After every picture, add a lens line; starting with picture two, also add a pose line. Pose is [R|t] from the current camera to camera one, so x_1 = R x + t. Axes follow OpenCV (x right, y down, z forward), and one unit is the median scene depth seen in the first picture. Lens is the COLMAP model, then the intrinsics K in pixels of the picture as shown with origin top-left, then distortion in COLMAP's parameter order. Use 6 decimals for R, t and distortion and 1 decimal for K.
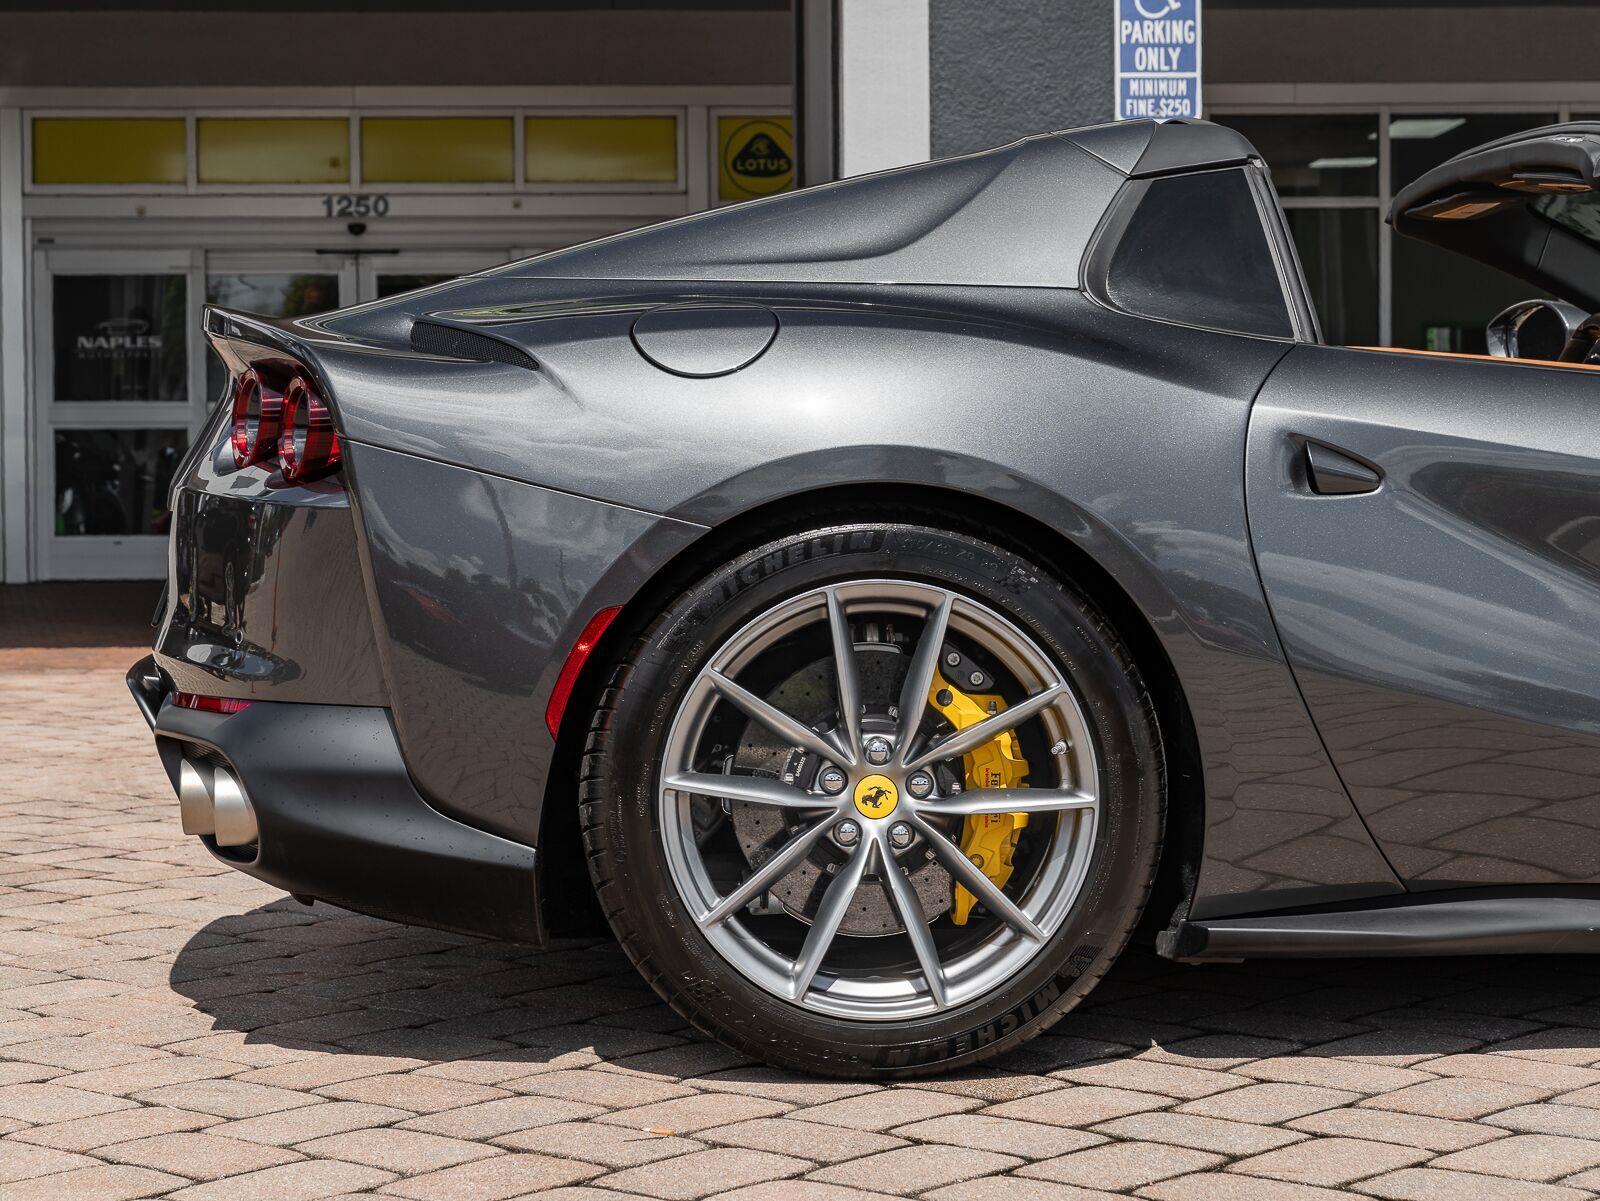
lens RADIAL K [[3608.0, 0, 764.1], [0, 3608.0, 601.0], [0, 0, 1]] dist [0.031695, -0.017114]
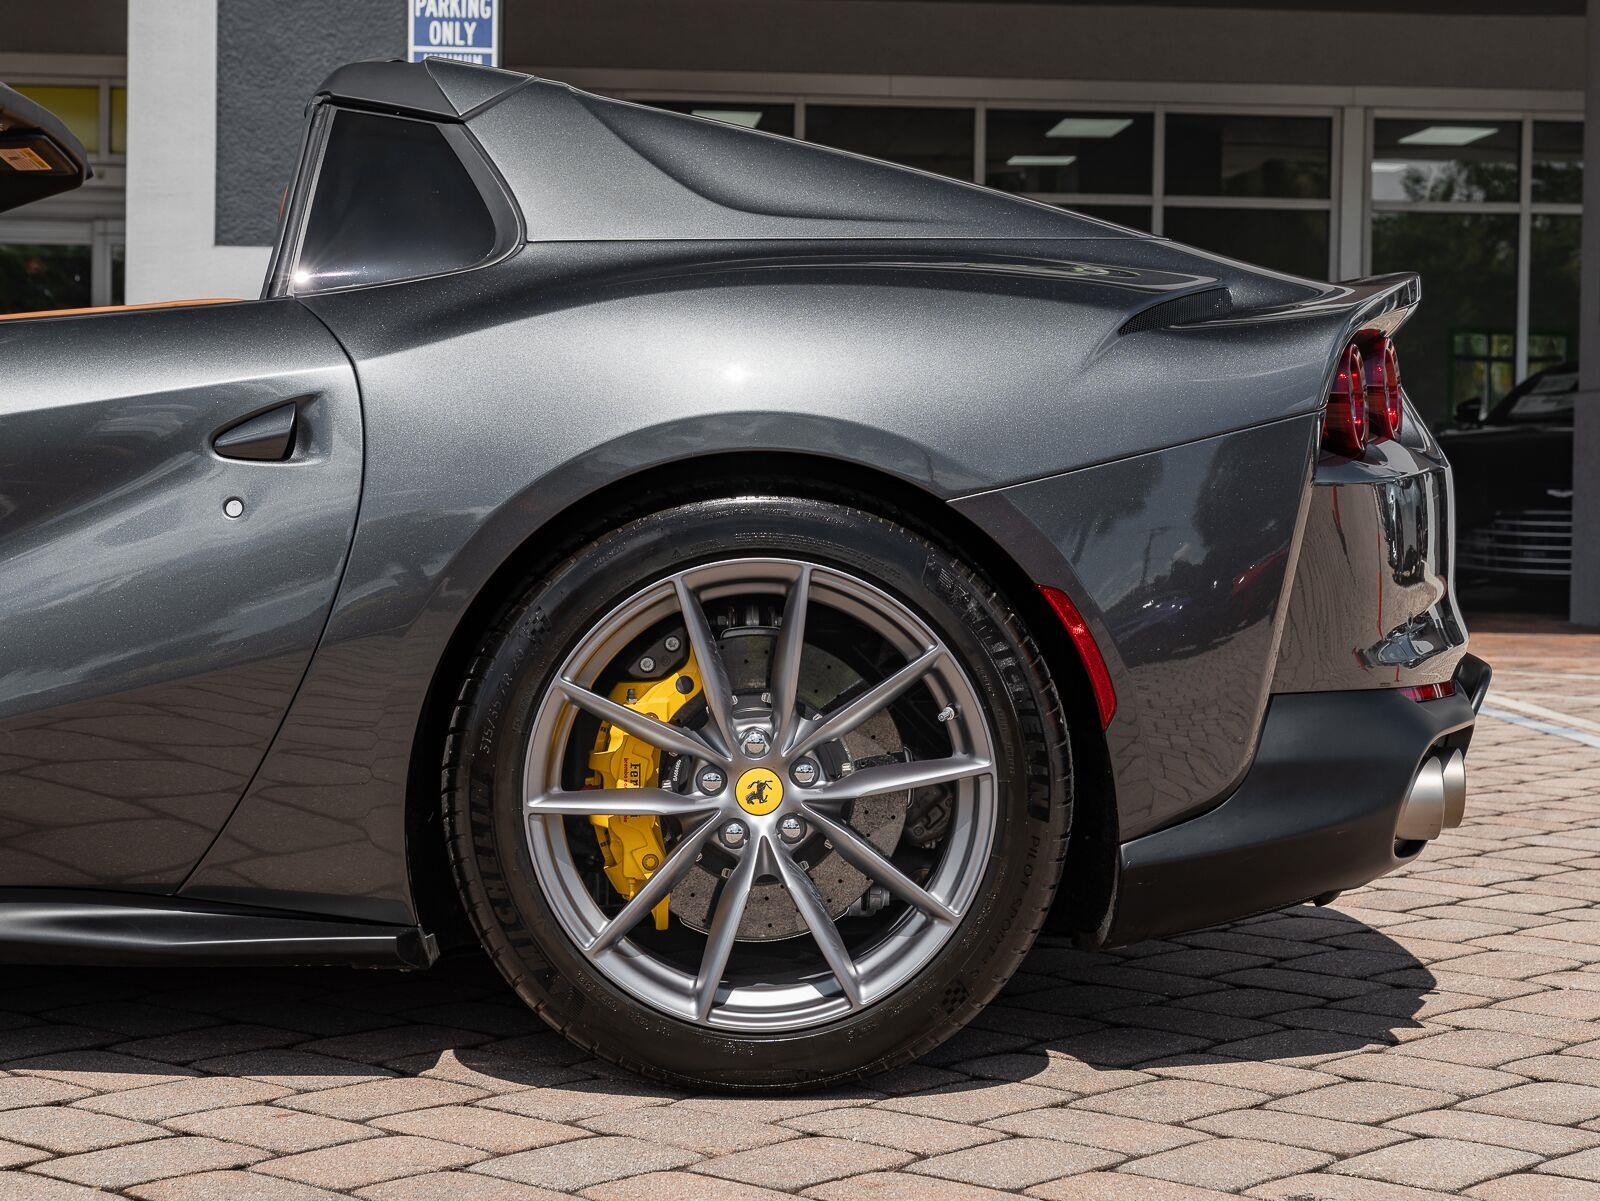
lens RADIAL K [[3562.8, 0, 800.0], [0, 3562.8, 600.5], [0, 0, 1]] dist [0.036760, -0.056899]
pose [[0.999556, 0.024254, 0.017294, 0.190430], [-0.024303, 0.999701, 0.002683, -0.000508], [-0.017224, -0.003102, 0.999847, 0.026378]]
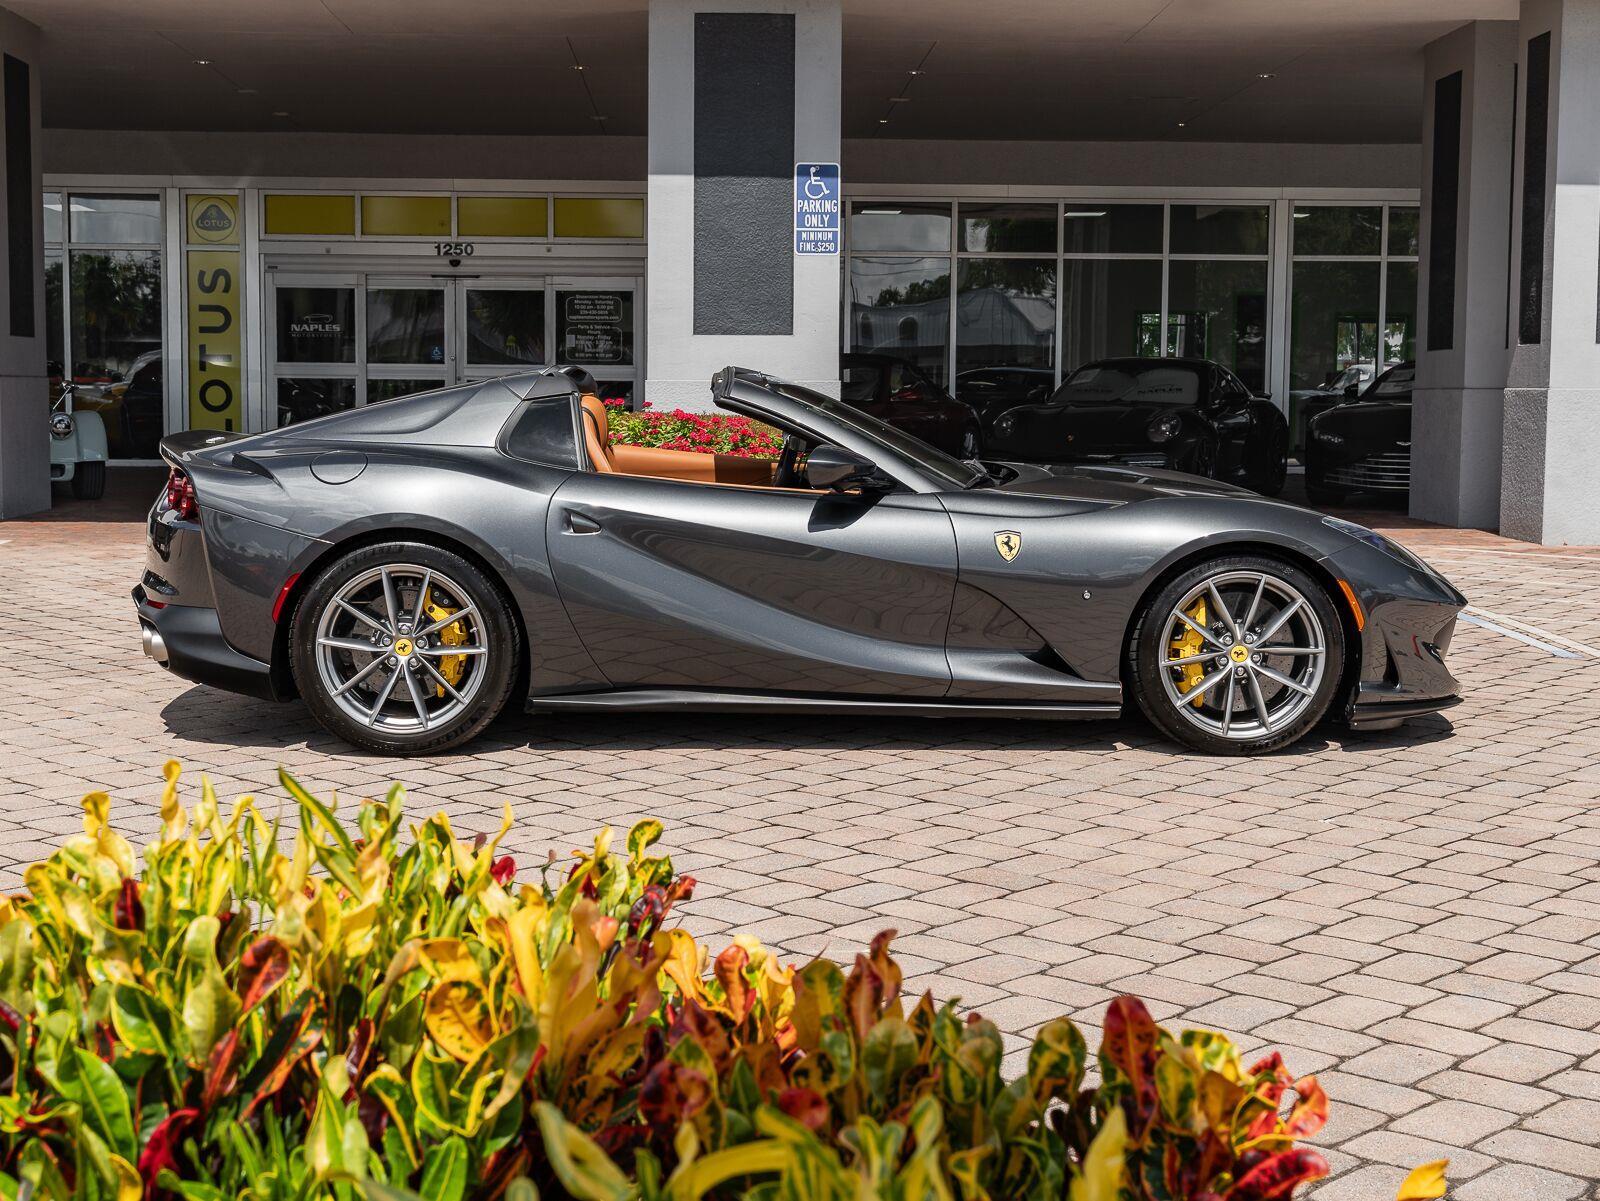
lens RADIAL K [[2418.7, 0, 800.0], [0, 2418.7, 600.5], [0, 0, 1]] dist [0.009559, -0.168116]
pose [[0.999728, 0.017936, -0.014885, 0.122288], [-0.016955, 0.997832, 0.063598, -0.033756], [0.015993, -0.063328, 0.997865, -0.257584]]
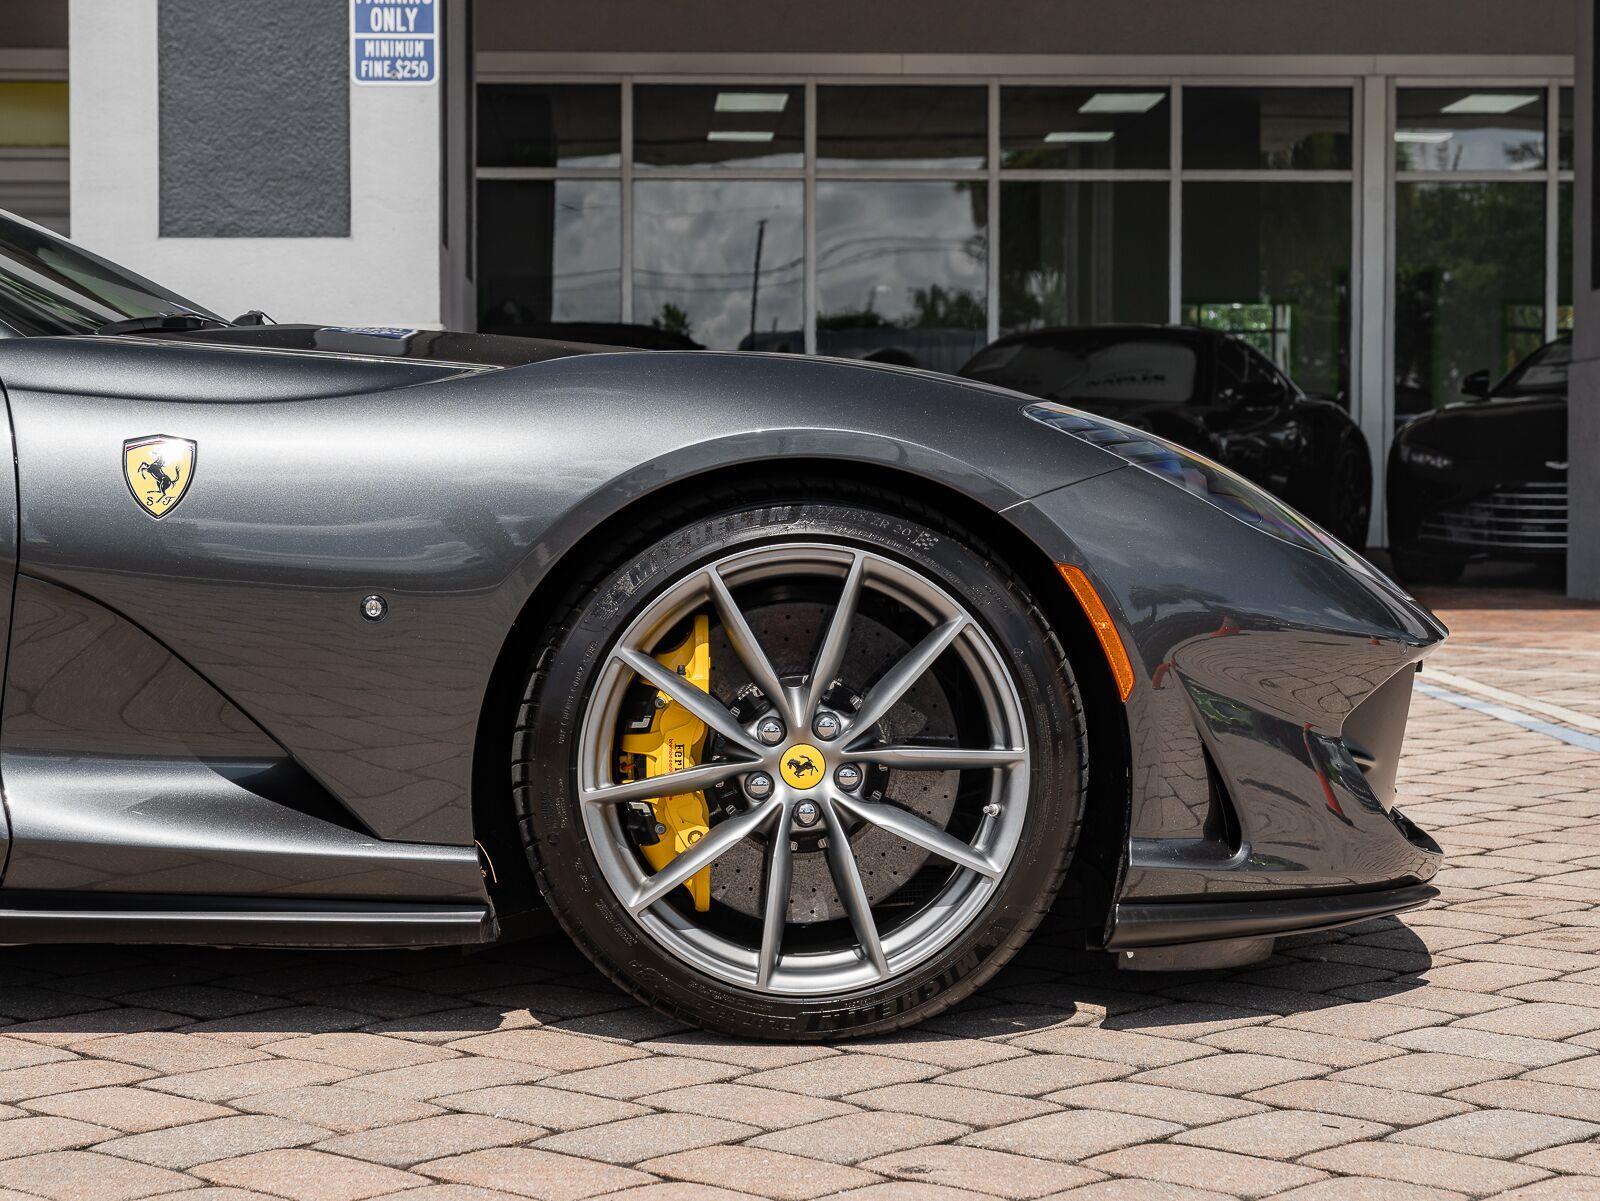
lens RADIAL K [[3608.0, 0, 764.1], [0, 3608.0, 601.0], [0, 0, 1]] dist [0.031695, -0.017114]
pose [[0.999732, 0.009919, -0.020924, 0.231163], [-0.009783, 0.999930, 0.006620, -0.000039], [0.020988, -0.006414, 0.999759, 0.022942]]
